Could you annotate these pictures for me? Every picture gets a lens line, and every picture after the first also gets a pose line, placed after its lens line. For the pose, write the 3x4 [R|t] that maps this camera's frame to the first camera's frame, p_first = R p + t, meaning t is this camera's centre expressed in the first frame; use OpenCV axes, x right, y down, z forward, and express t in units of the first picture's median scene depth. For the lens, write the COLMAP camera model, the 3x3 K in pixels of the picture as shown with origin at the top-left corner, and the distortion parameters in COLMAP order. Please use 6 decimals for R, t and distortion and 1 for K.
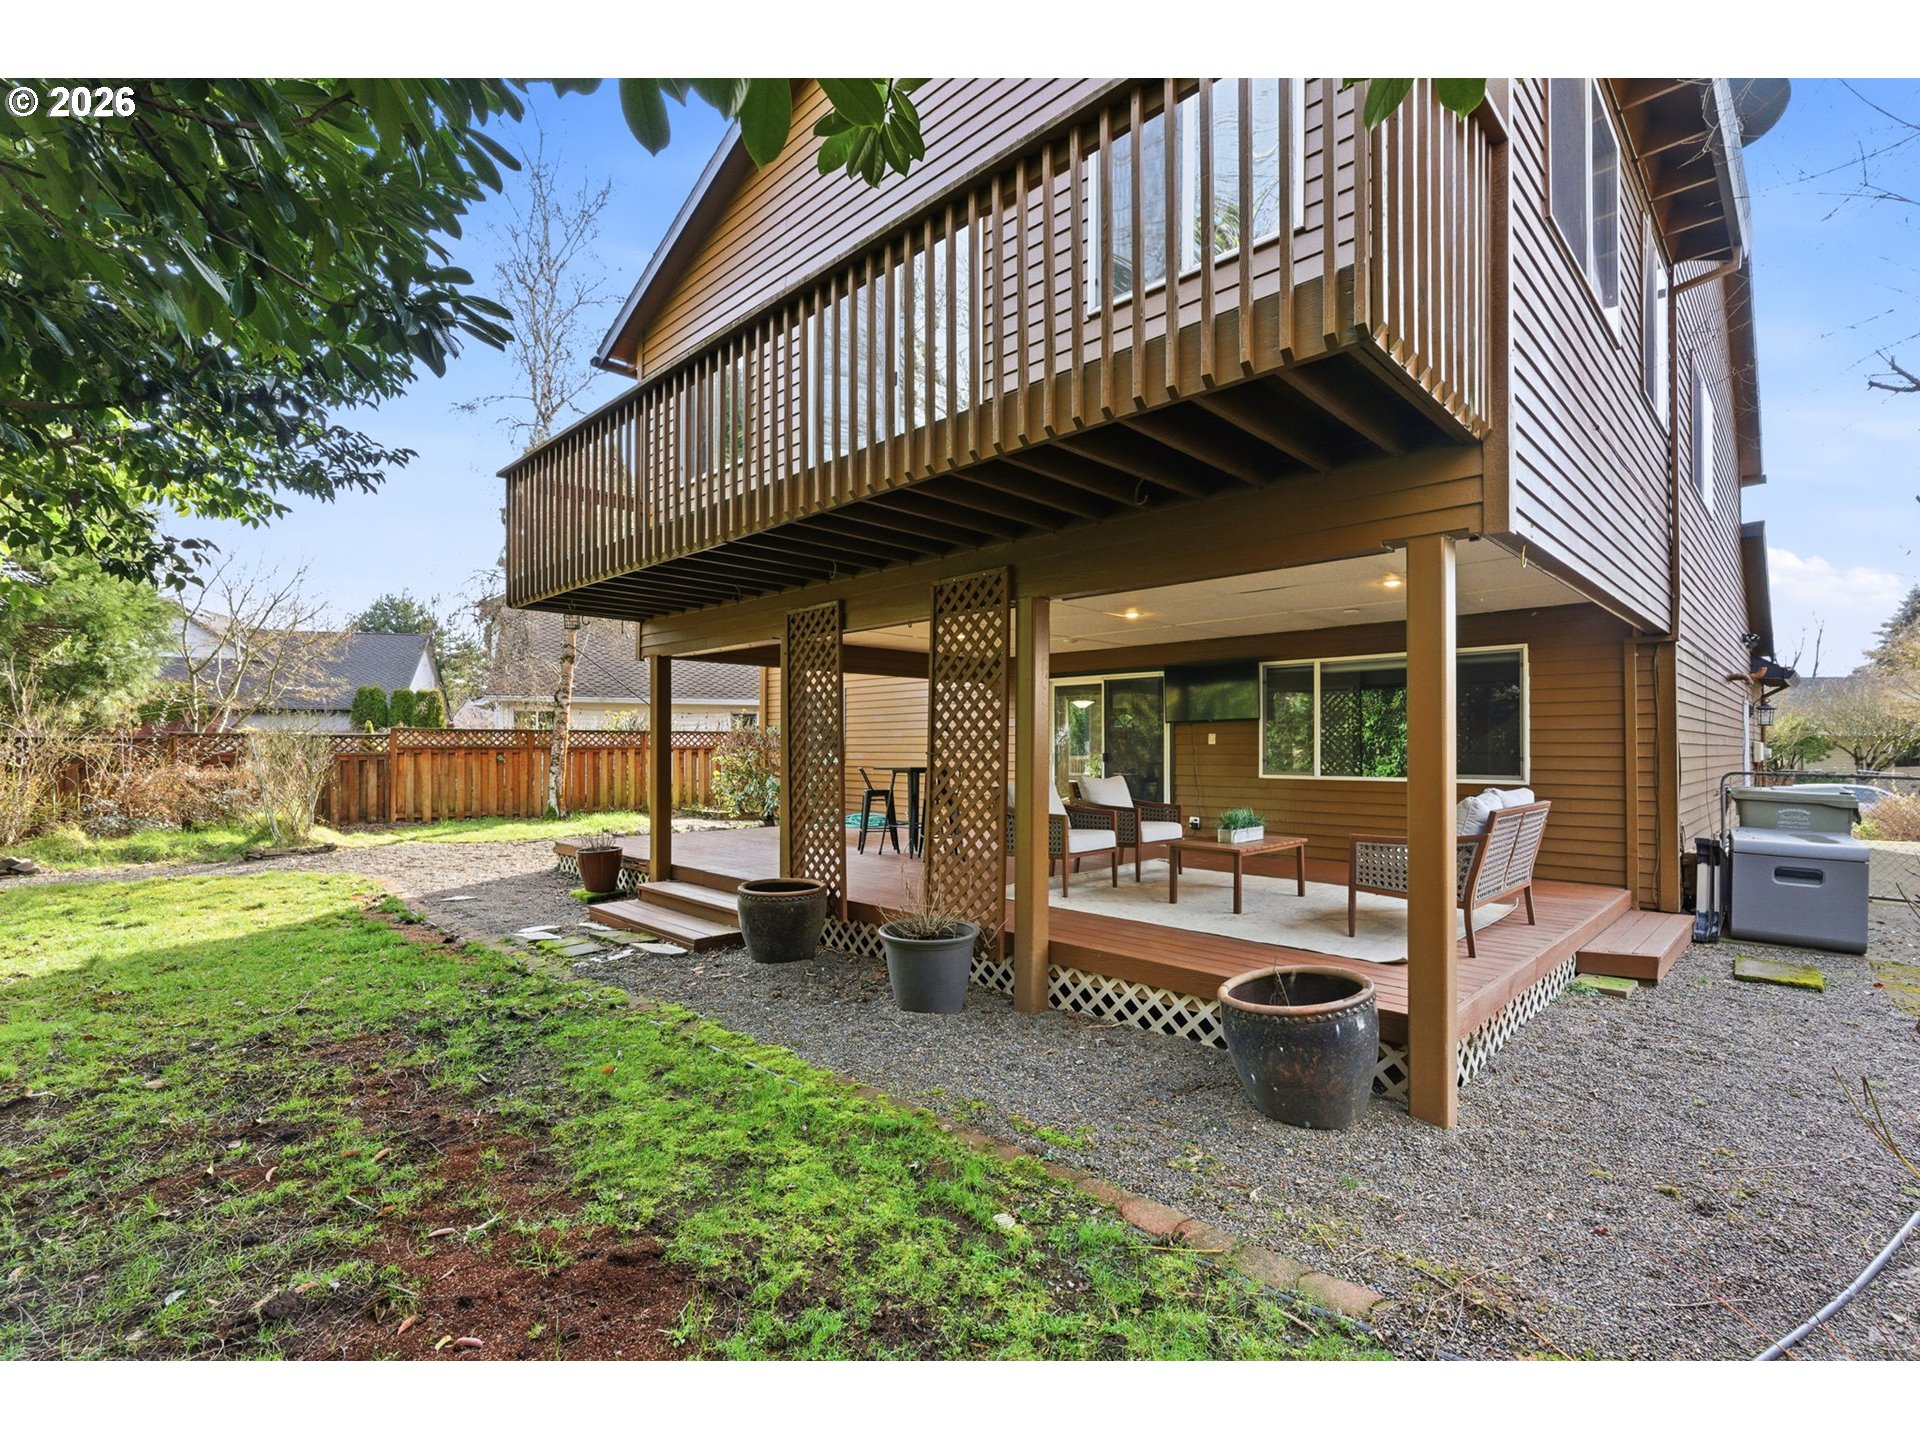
lens RADIAL K [[870.1, 0, 958.8], [0, 870.1, 734.7], [0, 0, 1]] dist [-0.004460, 0.002478]
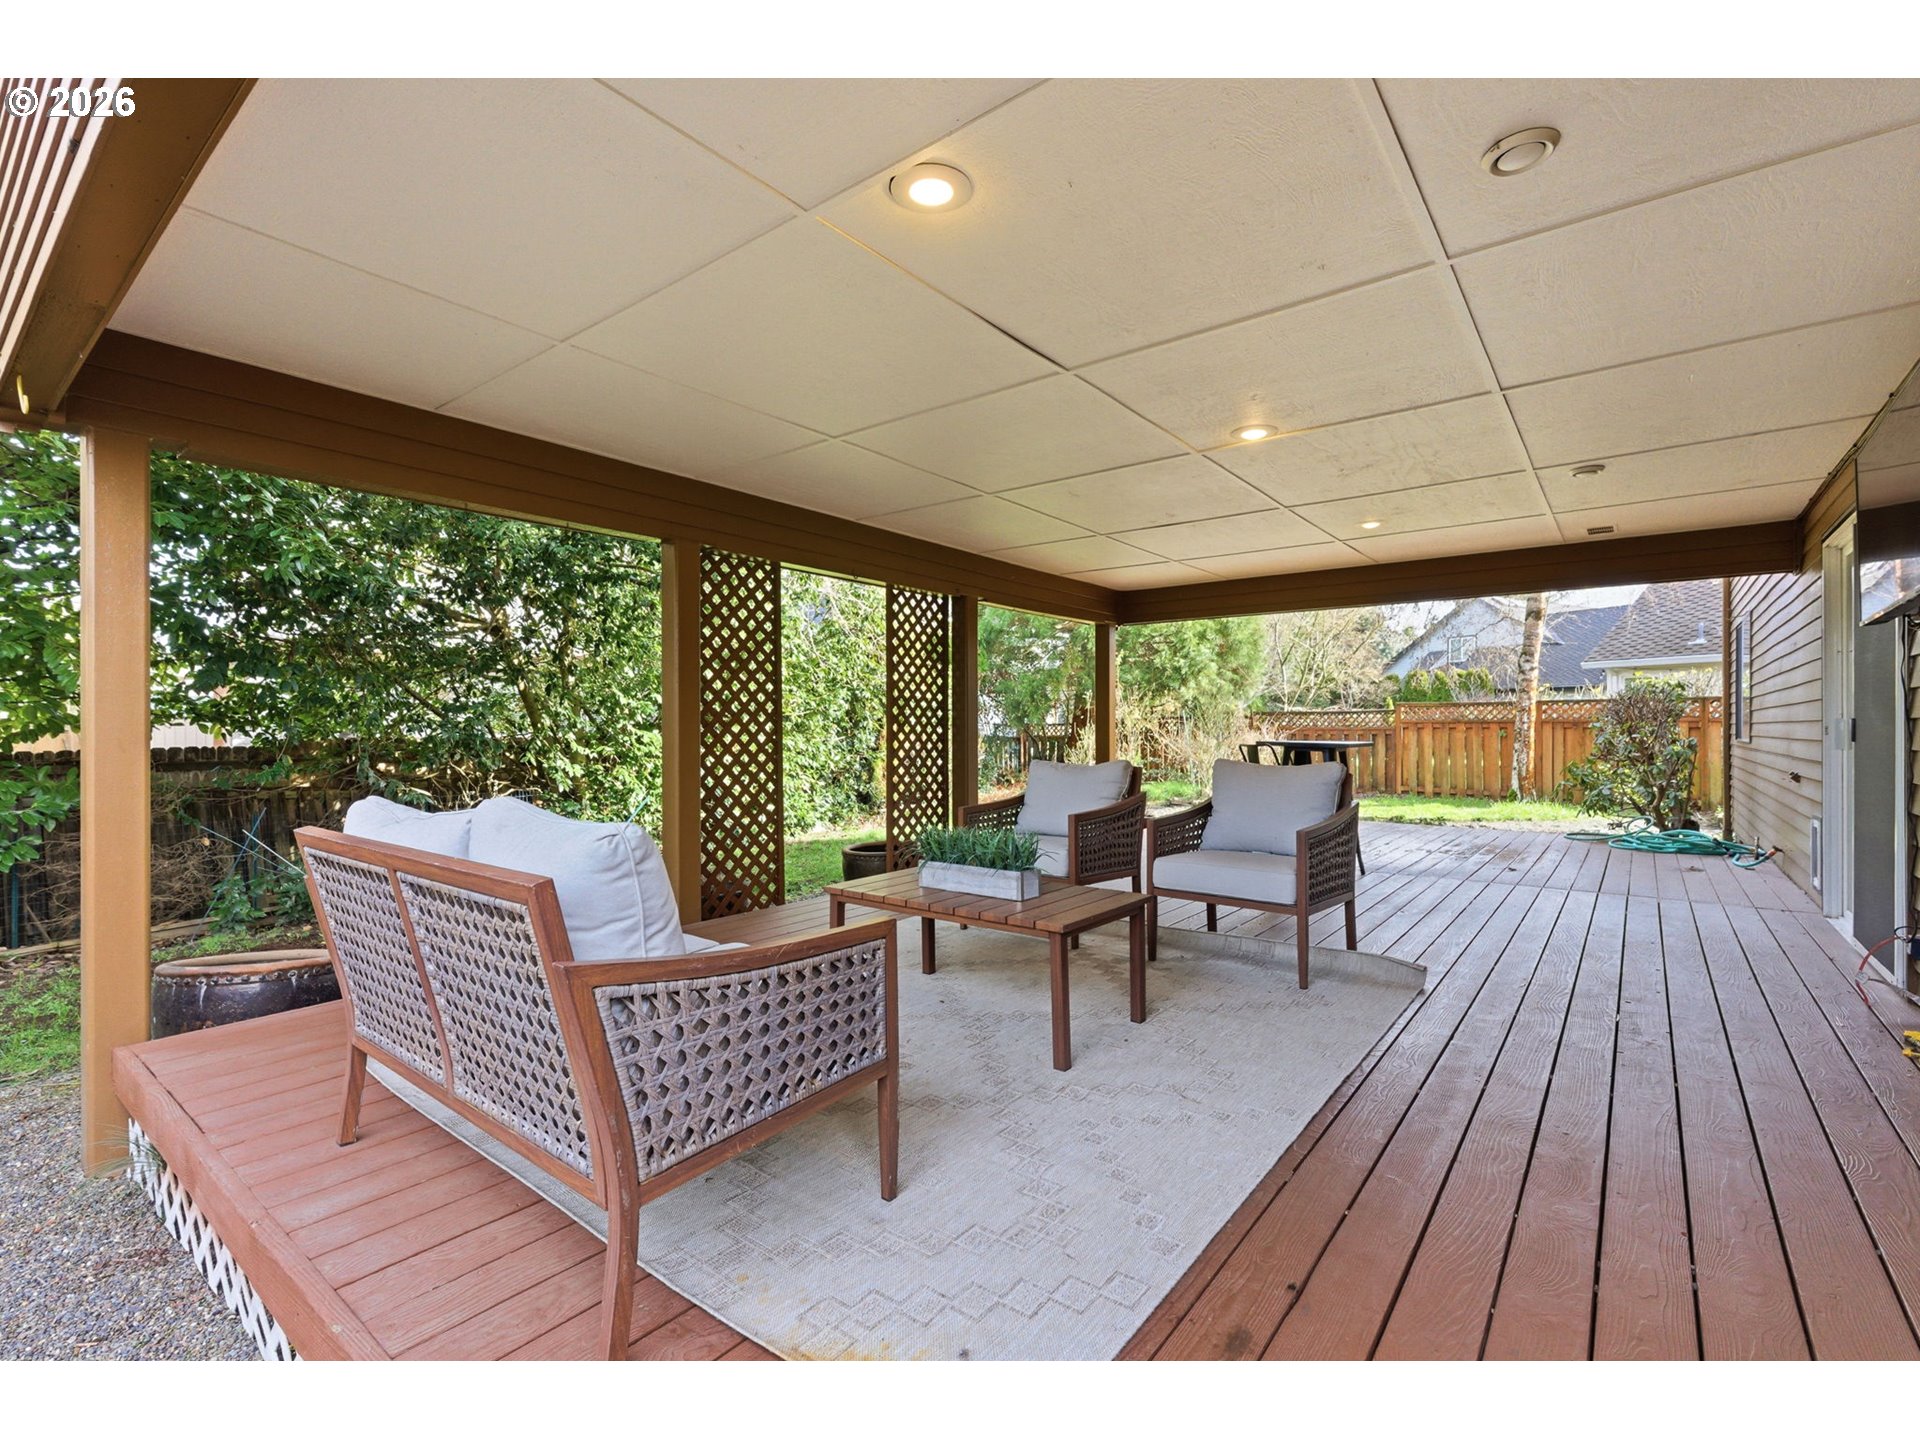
lens RADIAL K [[870.1, 0, 957.7], [0, 870.1, 725.5], [0, 0, 1]] dist [-0.004460, 0.002478]
pose [[0.116641, 0.000381, -0.993174, 0.317241], [0.017280, 0.999848, 0.002412, 0.007029], [0.993024, -0.017443, 0.116617, 0.346401]]
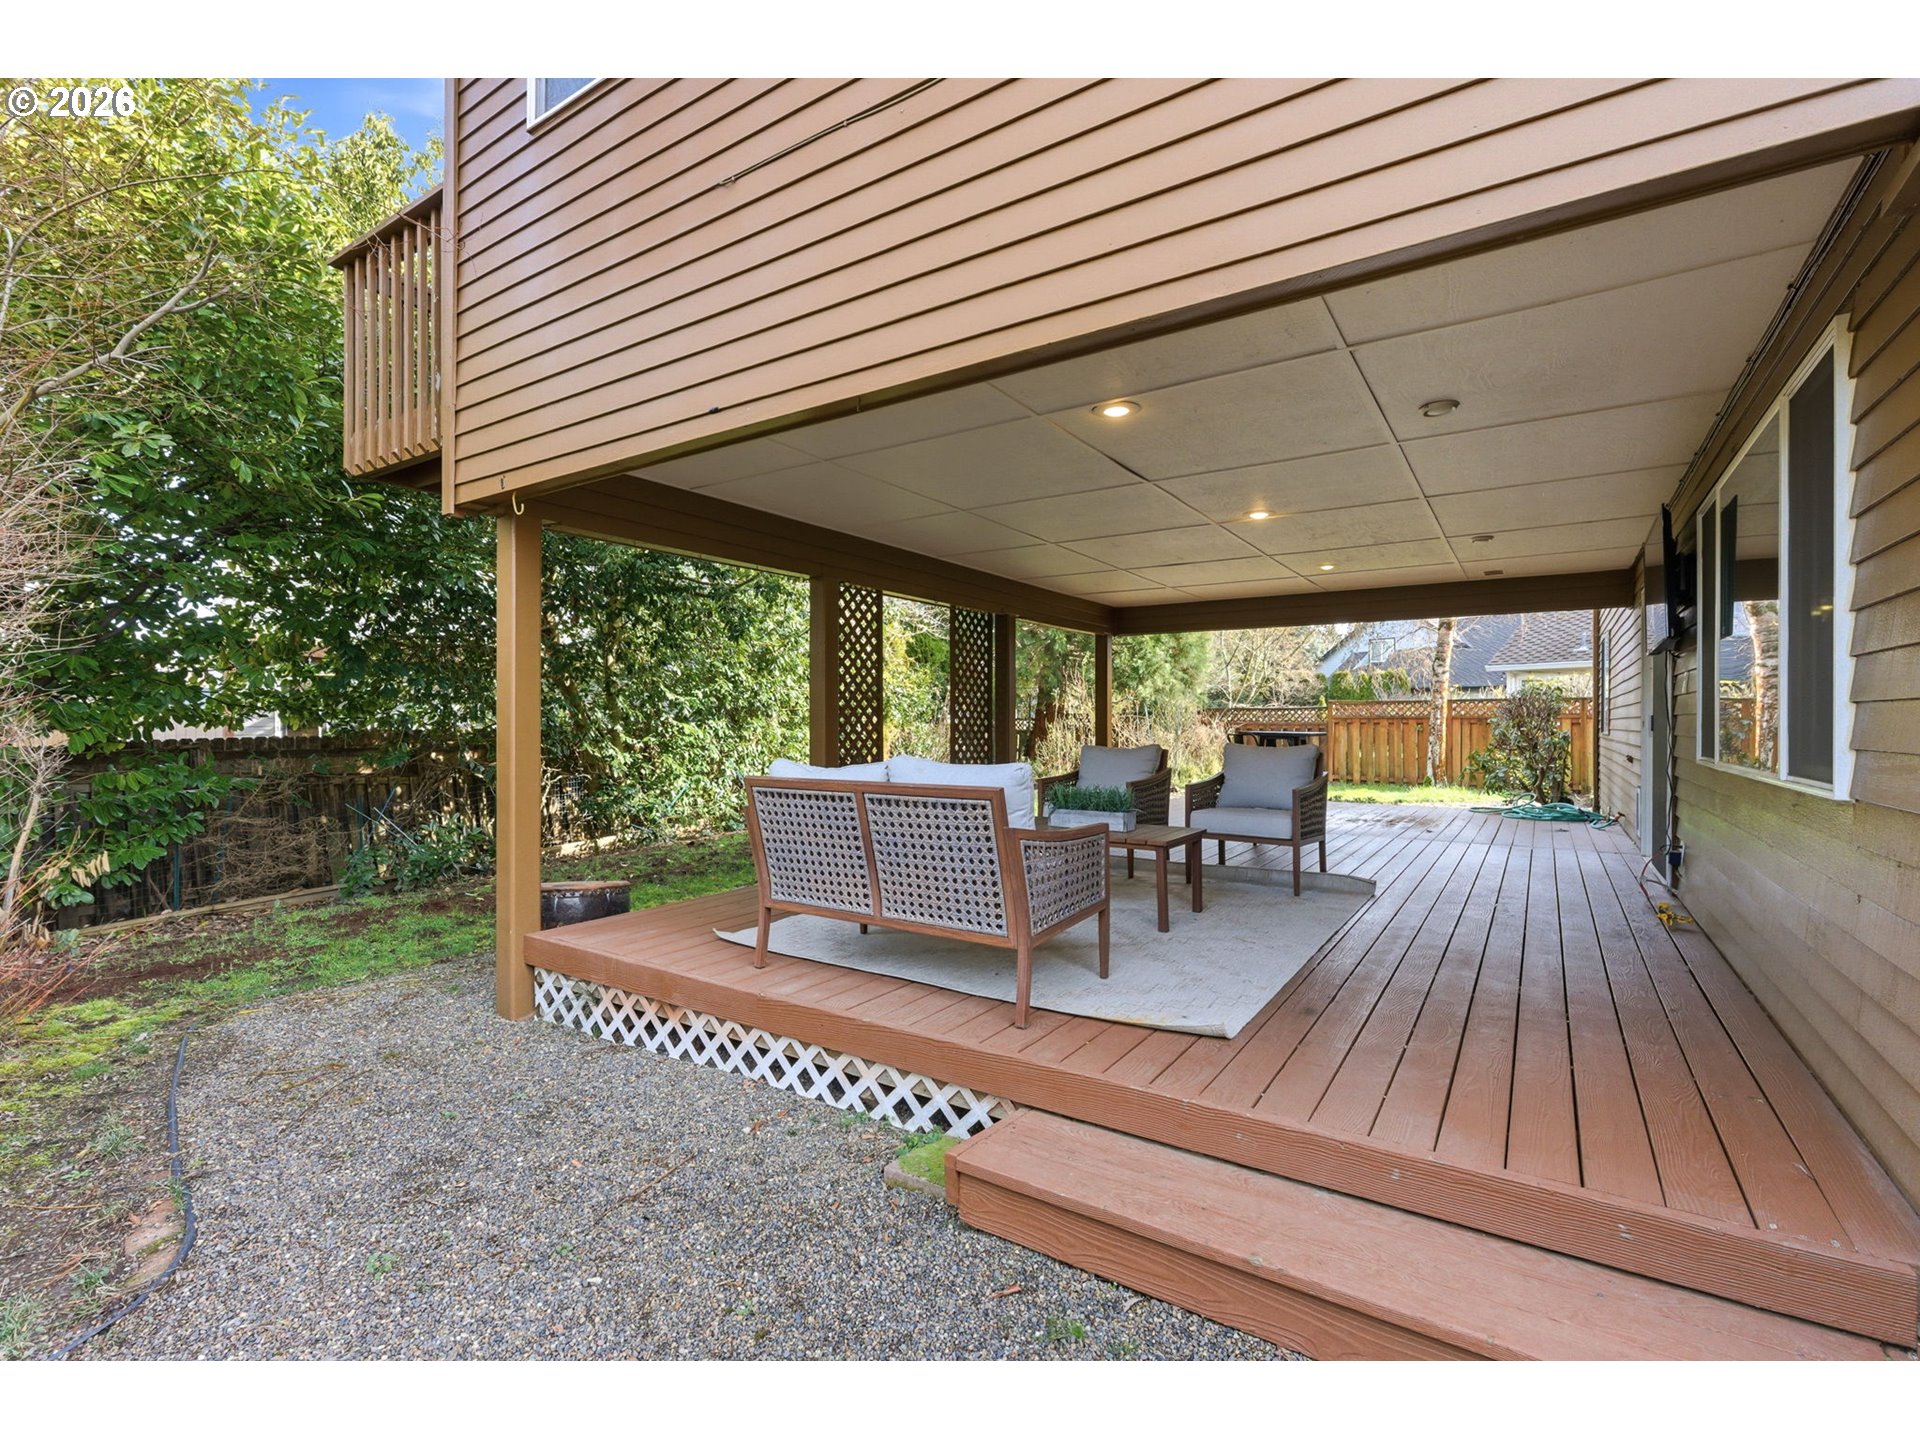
lens RADIAL K [[870.1, 0, 960.5], [0, 870.1, 719.5], [0, 0, 1]] dist [-0.004460, 0.002478]
pose [[0.192292, -0.000226, -0.981338, 0.398834], [0.013909, 0.999900, 0.002495, 0.006865], [0.981239, -0.014129, 0.192276, 0.277480]]
